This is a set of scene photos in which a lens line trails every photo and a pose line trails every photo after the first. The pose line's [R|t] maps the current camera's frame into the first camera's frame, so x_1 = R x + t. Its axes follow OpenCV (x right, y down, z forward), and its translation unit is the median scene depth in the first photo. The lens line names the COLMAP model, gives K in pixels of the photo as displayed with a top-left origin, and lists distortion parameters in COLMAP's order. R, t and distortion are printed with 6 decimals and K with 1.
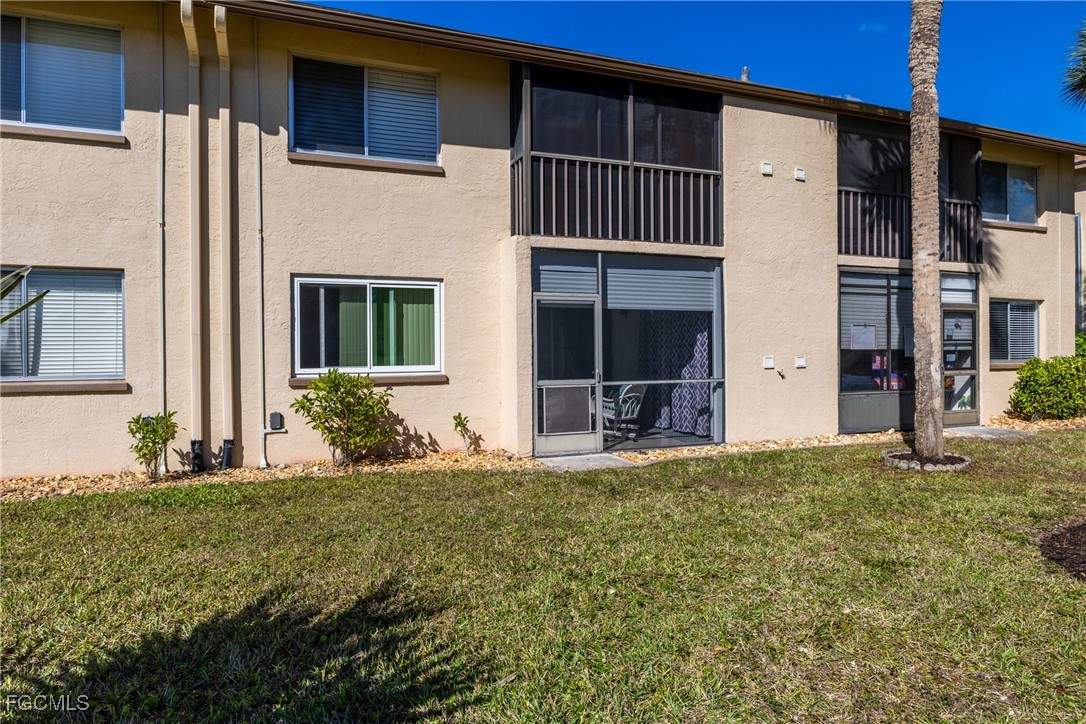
lens RADIAL K [[683.4, 0, 543.0], [0, 683.4, 362.0], [0, 0, 1]] dist [-0.005716, -0.001443]
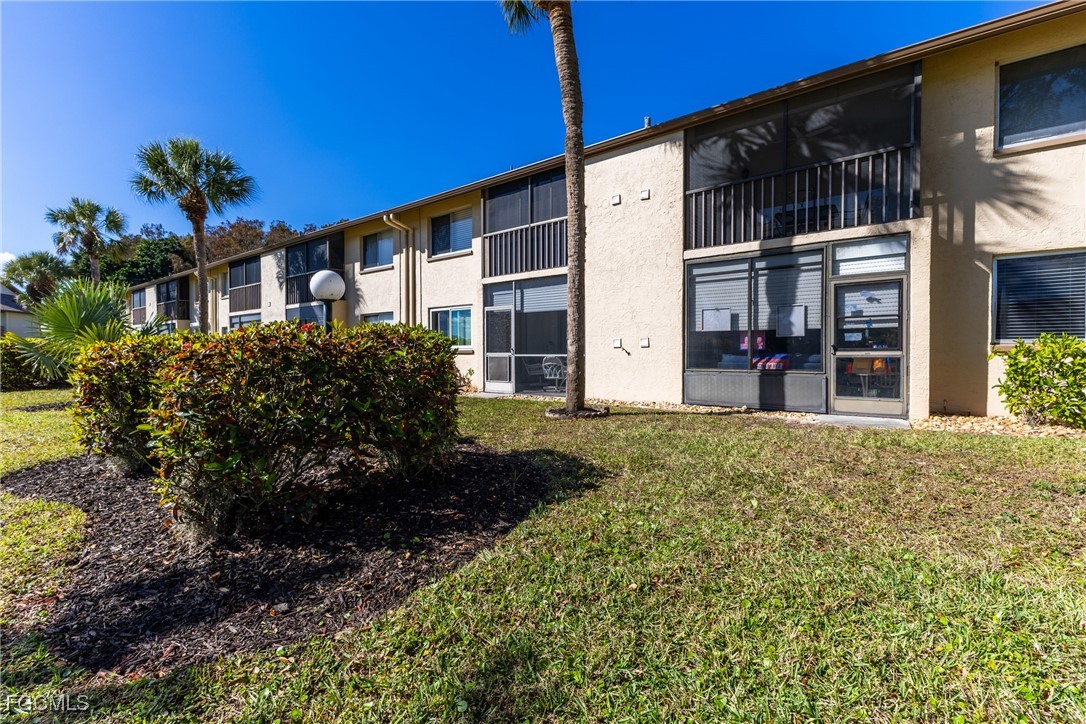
lens RADIAL K [[469.4, 0, 543.0], [0, 469.4, 362.0], [0, 0, 1]] dist [0.001674, 0.000092]
pose [[0.508766, 0.026904, -0.860484, 1.148836], [-0.005571, 0.999594, 0.027959, 0.014134], [0.860887, -0.009431, 0.508710, 0.432988]]
